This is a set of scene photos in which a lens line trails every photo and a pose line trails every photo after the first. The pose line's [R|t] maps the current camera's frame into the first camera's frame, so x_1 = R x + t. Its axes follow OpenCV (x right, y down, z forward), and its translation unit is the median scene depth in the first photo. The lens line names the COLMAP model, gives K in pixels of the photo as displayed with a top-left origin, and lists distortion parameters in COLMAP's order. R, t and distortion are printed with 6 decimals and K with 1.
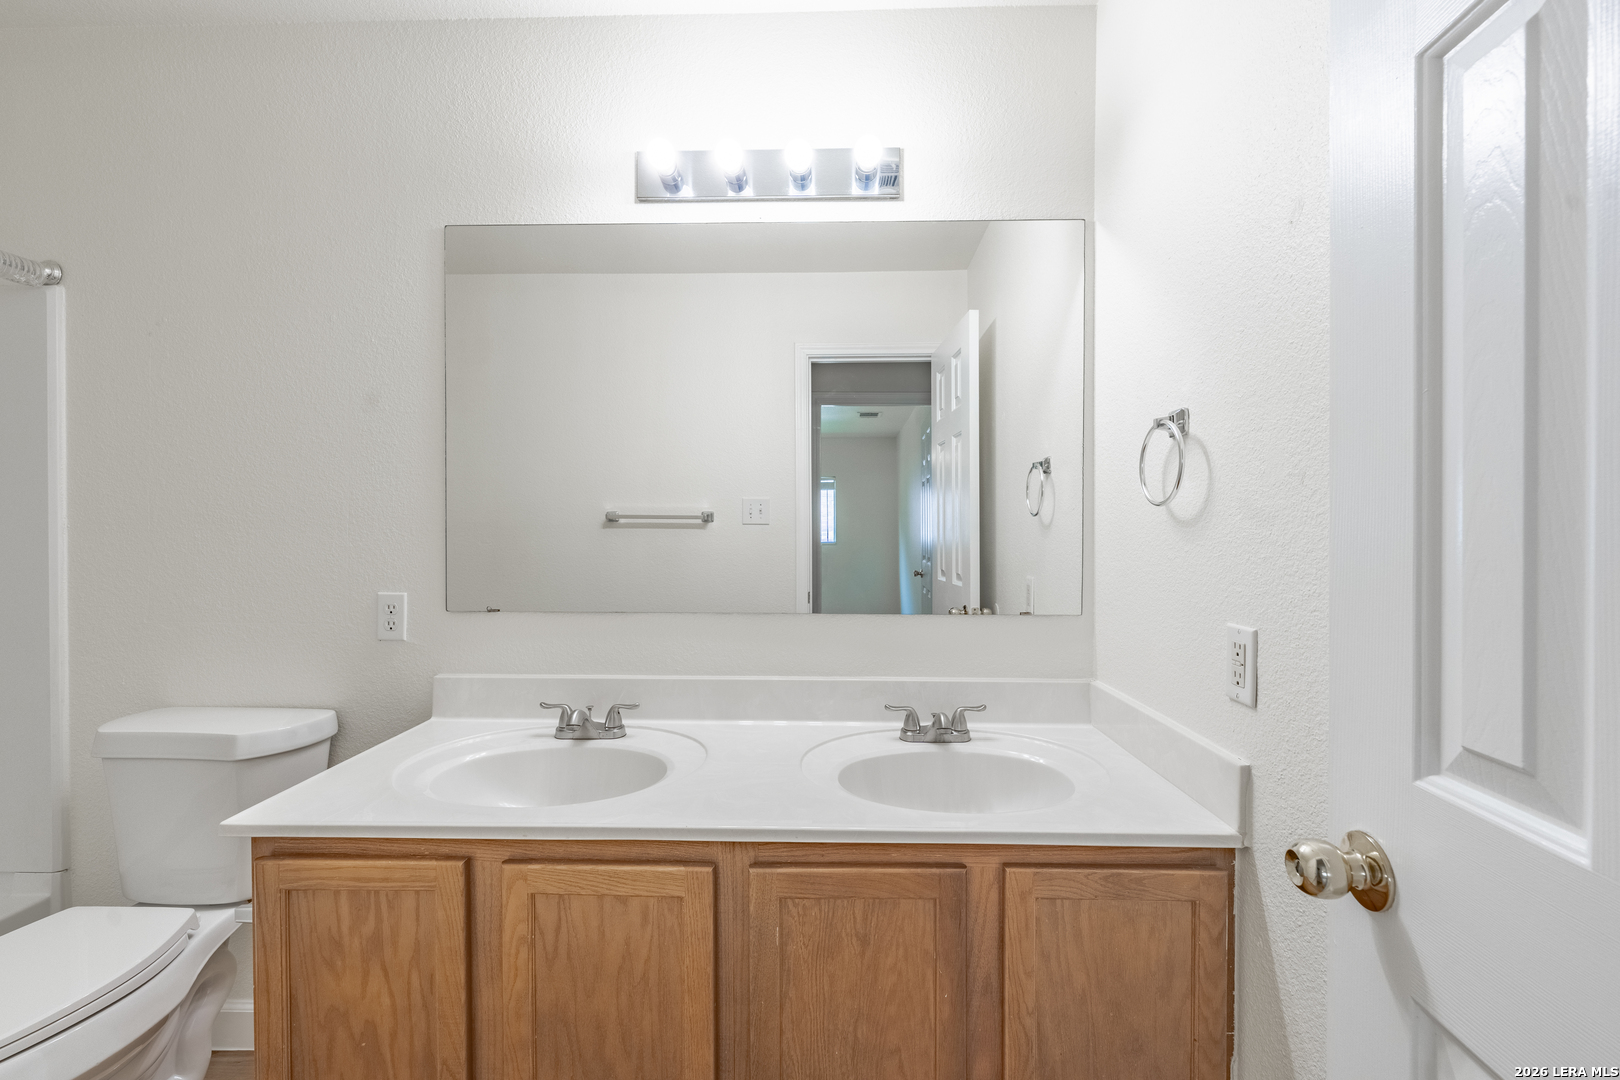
lens RADIAL K [[649.7, 0, 813.5], [0, 649.7, 538.9], [0, 0, 1]] dist [0.000066, -0.000684]
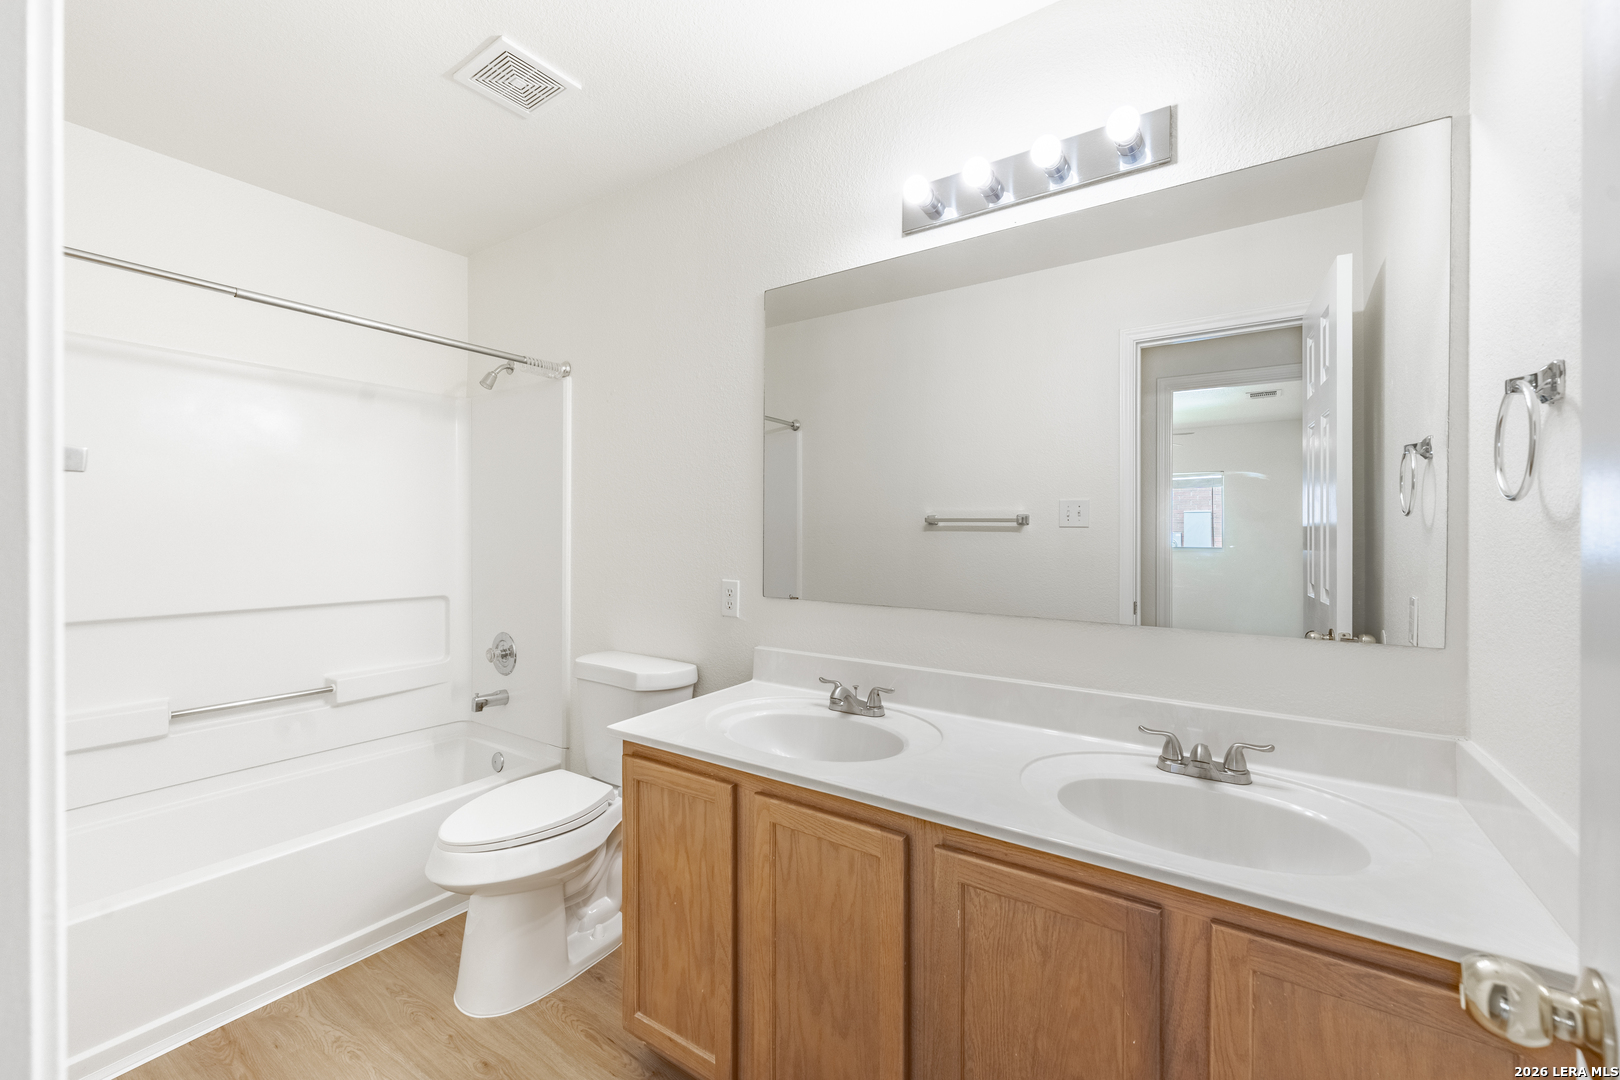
lens RADIAL K [[649.7, 0, 813.5], [0, 649.7, 538.9], [0, 0, 1]] dist [0.000066, -0.000684]
pose [[0.844941, 0.008228, -0.534797, 0.217170], [-0.010742, 0.999941, -0.001587, 0.000597], [0.534752, 0.007085, 0.844979, -0.013895]]
